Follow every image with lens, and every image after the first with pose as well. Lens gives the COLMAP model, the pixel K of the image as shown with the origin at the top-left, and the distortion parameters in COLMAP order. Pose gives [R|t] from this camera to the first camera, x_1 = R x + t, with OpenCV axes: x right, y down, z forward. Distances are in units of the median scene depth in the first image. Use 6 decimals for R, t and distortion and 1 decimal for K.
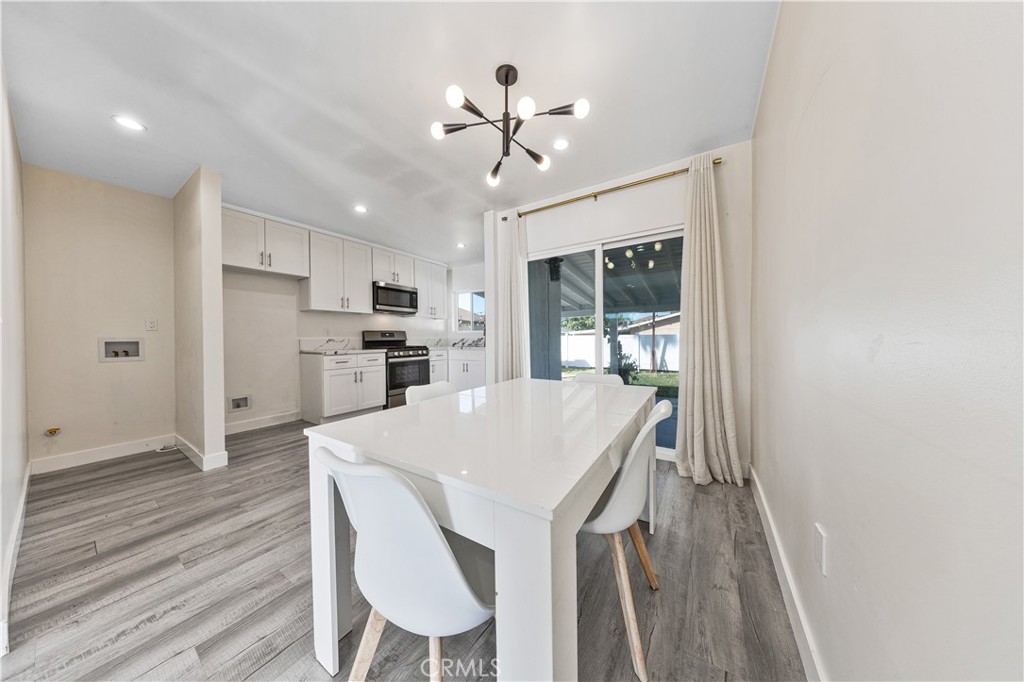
lens RADIAL K [[299.3, 0, 510.0], [0, 299.3, 340.5], [0, 0, 1]] dist [0.005564, -0.000922]
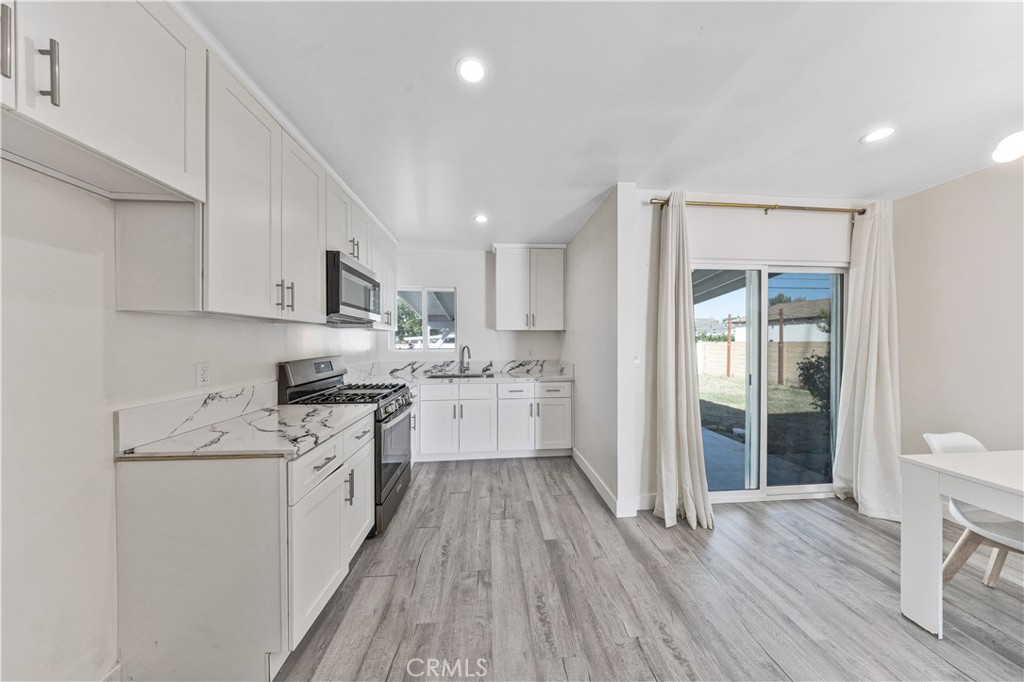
lens RADIAL K [[299.3, 0, 506.4], [0, 299.3, 340.7], [0, 0, 1]] dist [0.005564, -0.000922]
pose [[0.797200, 0.009998, 0.603632, -0.526052], [-0.006200, 0.999946, -0.008374, -0.064054], [-0.603683, 0.002933, 0.797219, 0.500799]]
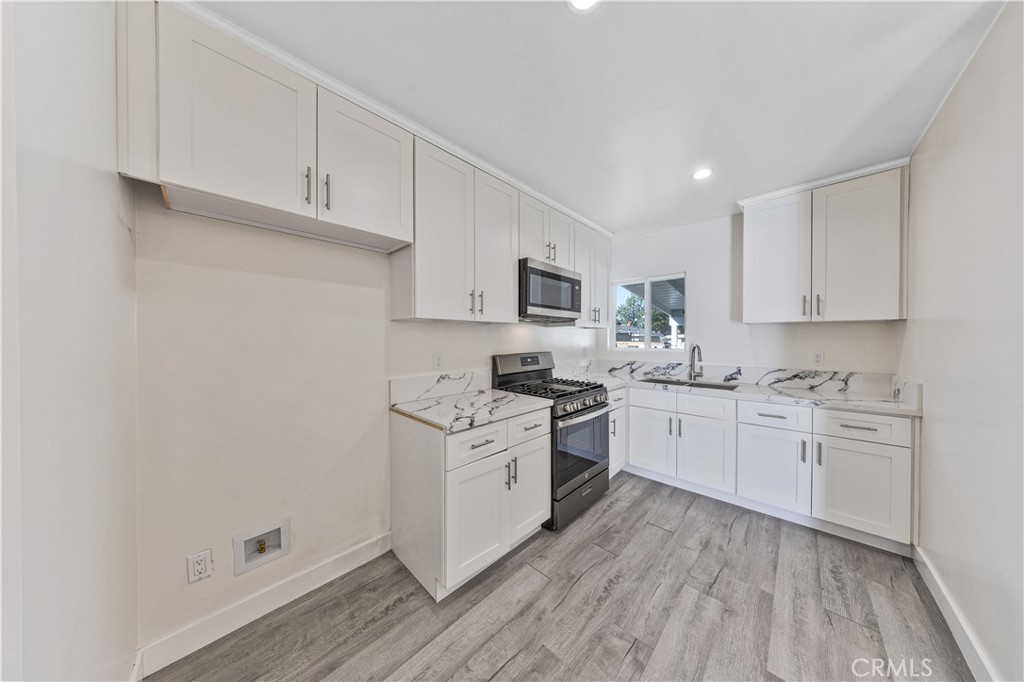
lens RADIAL K [[299.3, 0, 510.5], [0, 299.3, 340.0], [0, 0, 1]] dist [0.005564, -0.000922]
pose [[0.983019, 0.012201, -0.183100, -0.388094], [-0.011461, 0.999921, 0.005096, -0.065471], [0.183148, -0.002911, 0.983081, 0.517980]]
